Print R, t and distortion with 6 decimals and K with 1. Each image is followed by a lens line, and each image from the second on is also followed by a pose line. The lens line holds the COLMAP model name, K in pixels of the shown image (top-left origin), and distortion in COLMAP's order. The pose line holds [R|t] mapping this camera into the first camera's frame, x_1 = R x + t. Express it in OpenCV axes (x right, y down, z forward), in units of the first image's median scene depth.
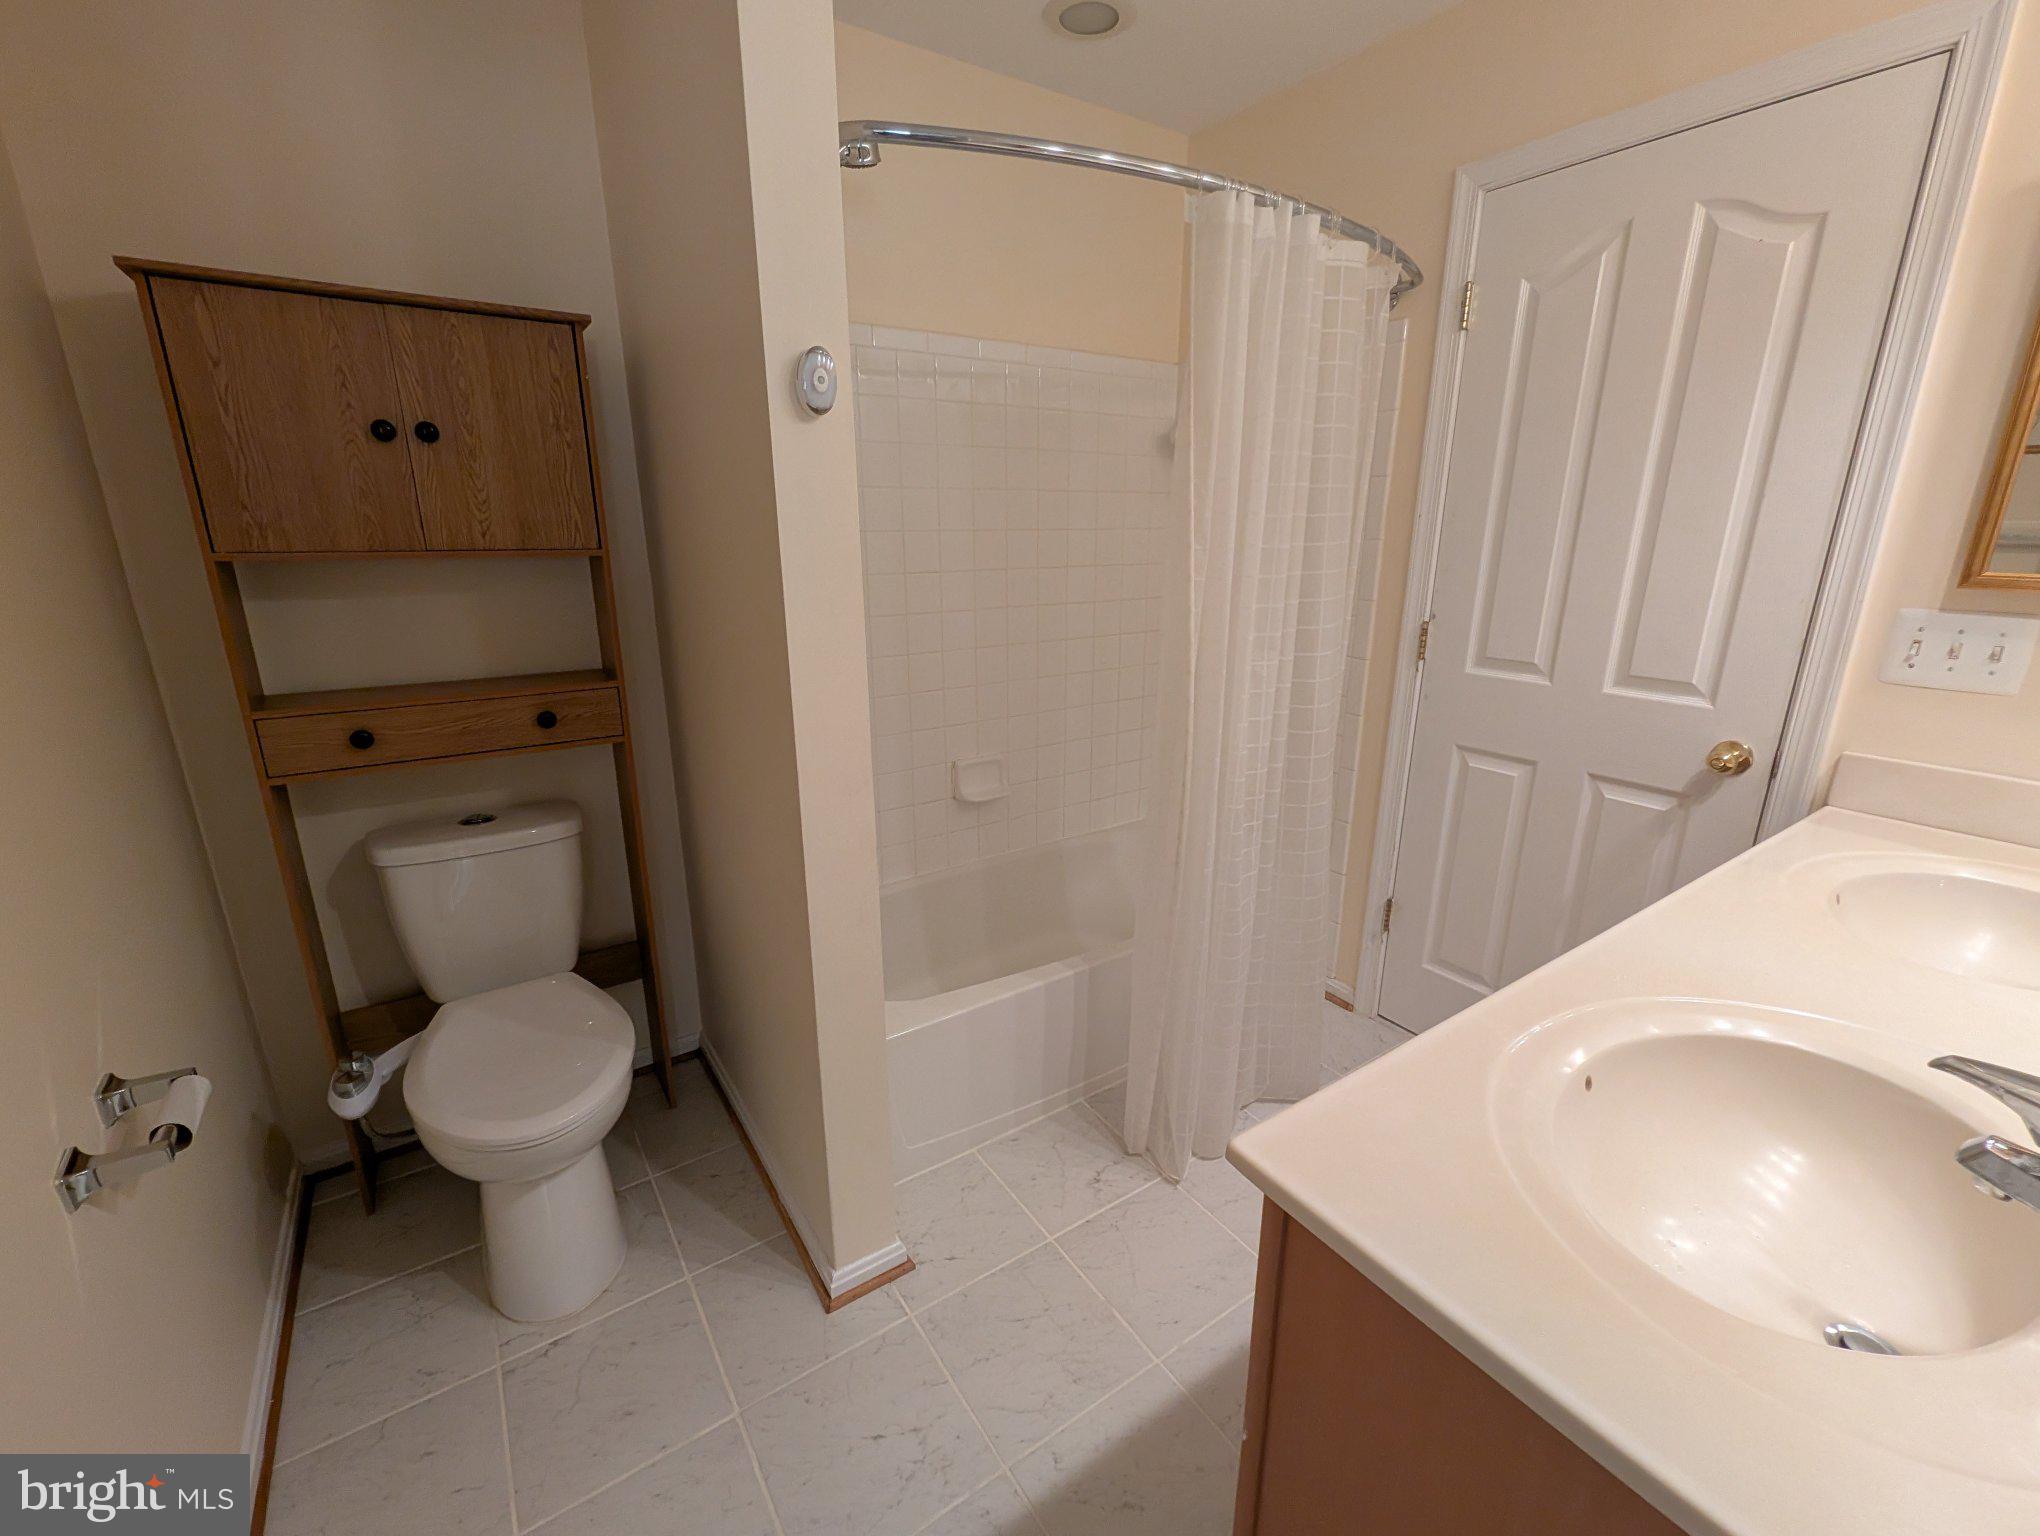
lens RADIAL K [[843.3, 0, 1021.7], [0, 843.3, 769.3], [0, 0, 1]] dist [-0.004007, -0.000742]
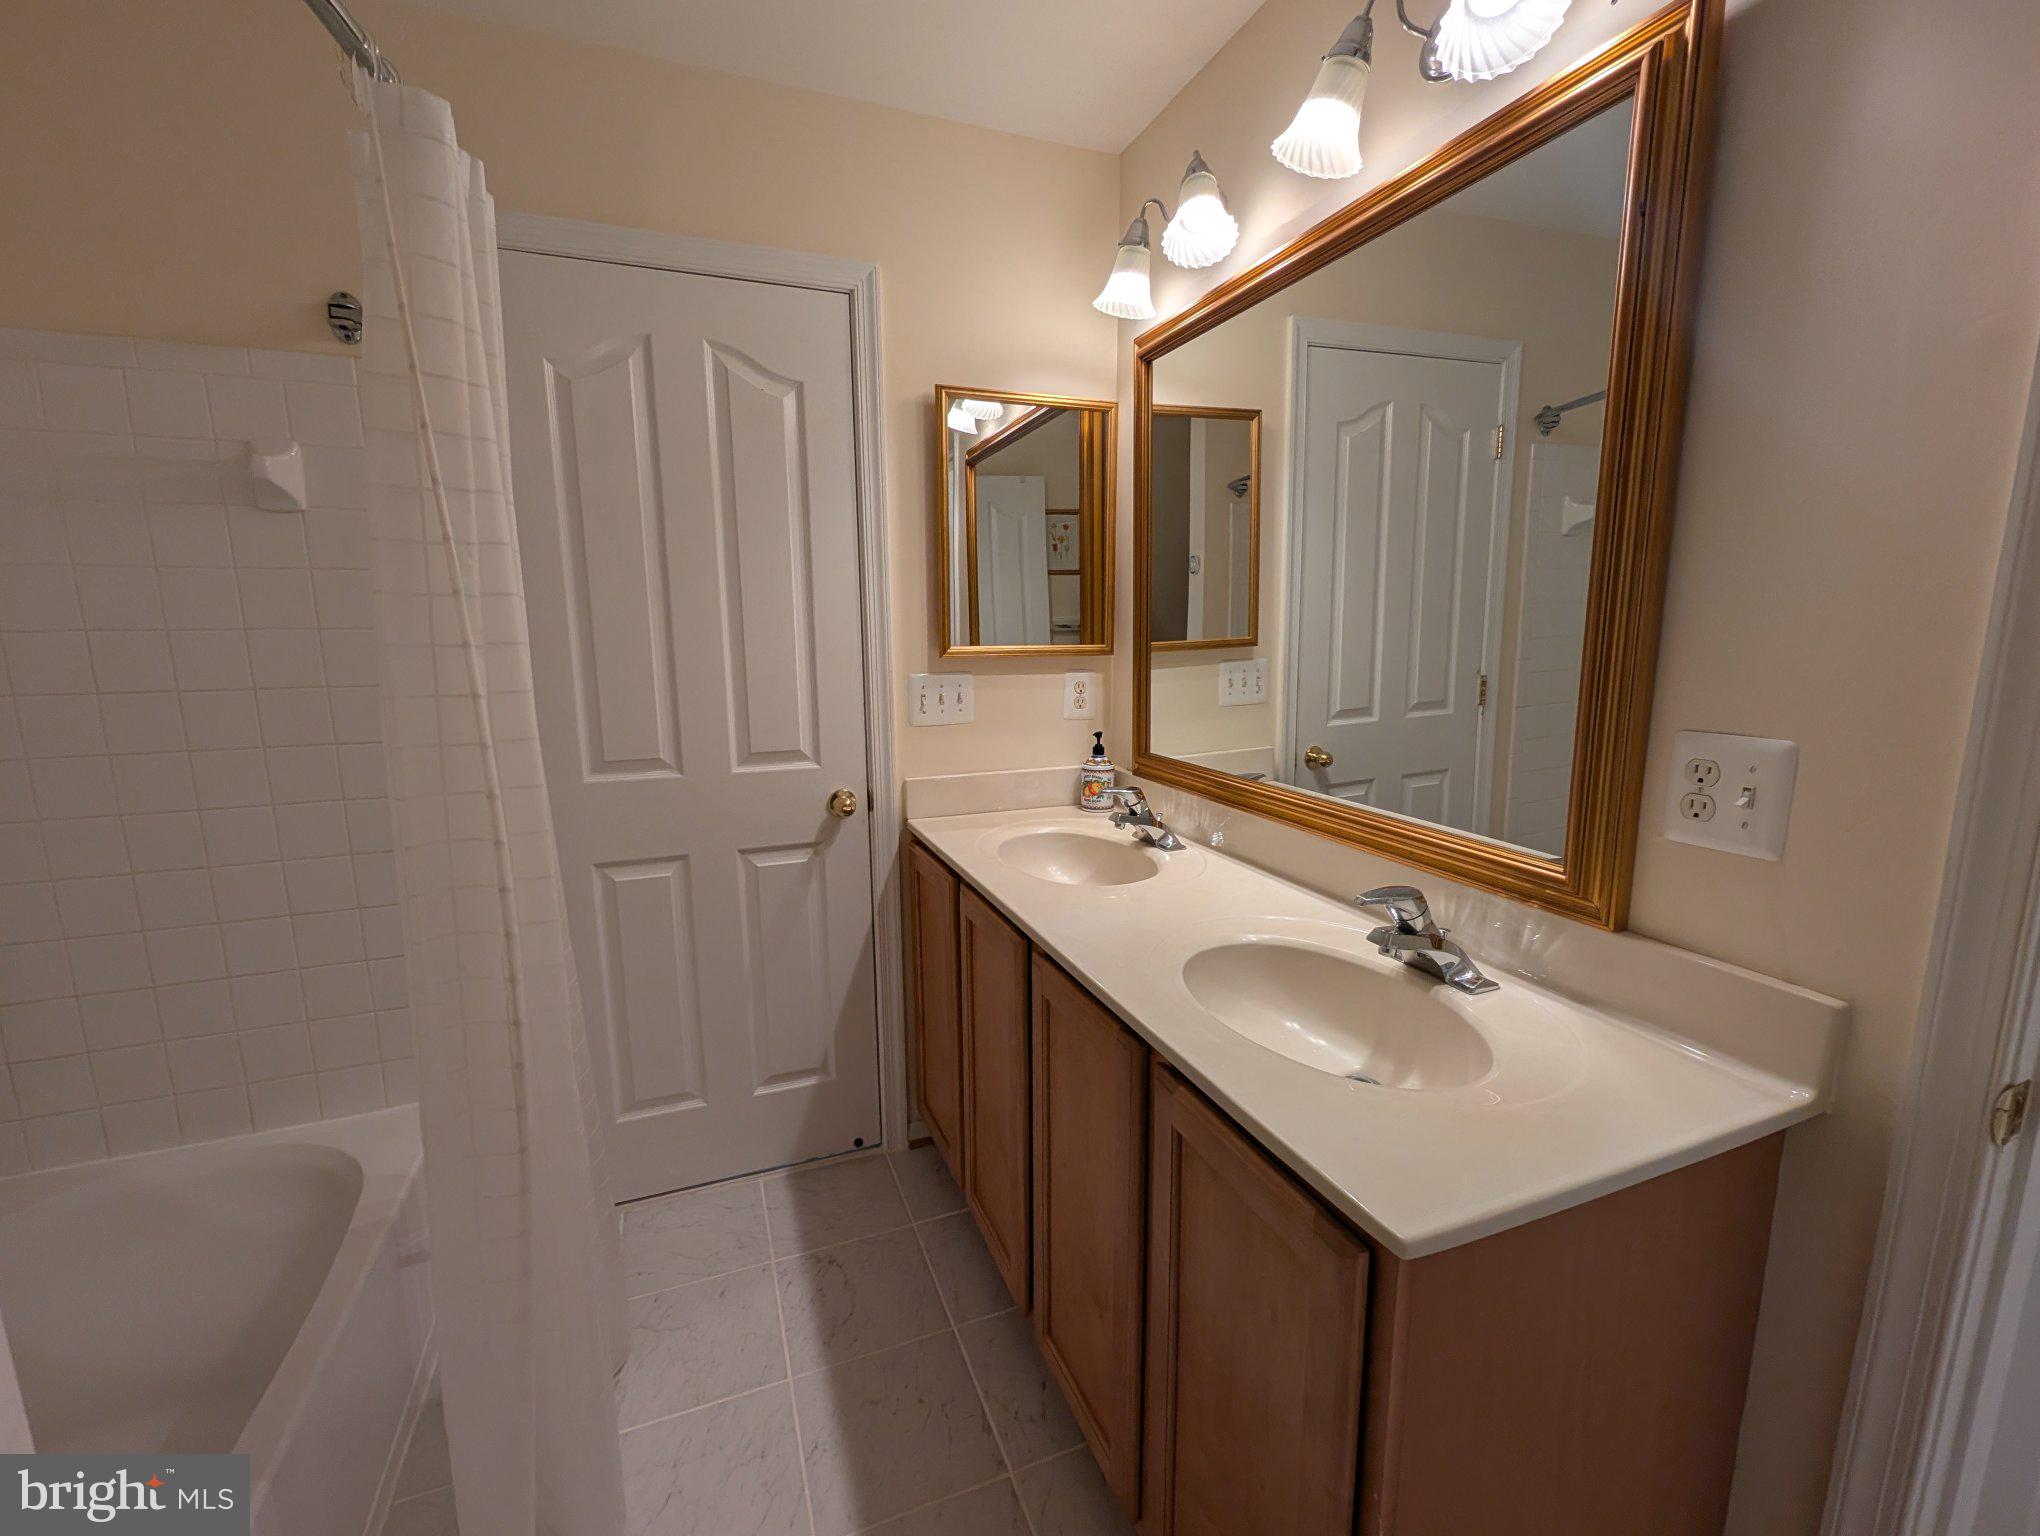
lens RADIAL K [[843.3, 0, 1016.2], [0, 843.3, 764.6], [0, 0, 1]] dist [-0.004007, -0.000742]
pose [[0.215626, -0.165438, 0.962359, -0.262014], [0.278305, 0.955080, 0.101829, -0.115942], [-0.935976, 0.245873, 0.251982, 0.417351]]
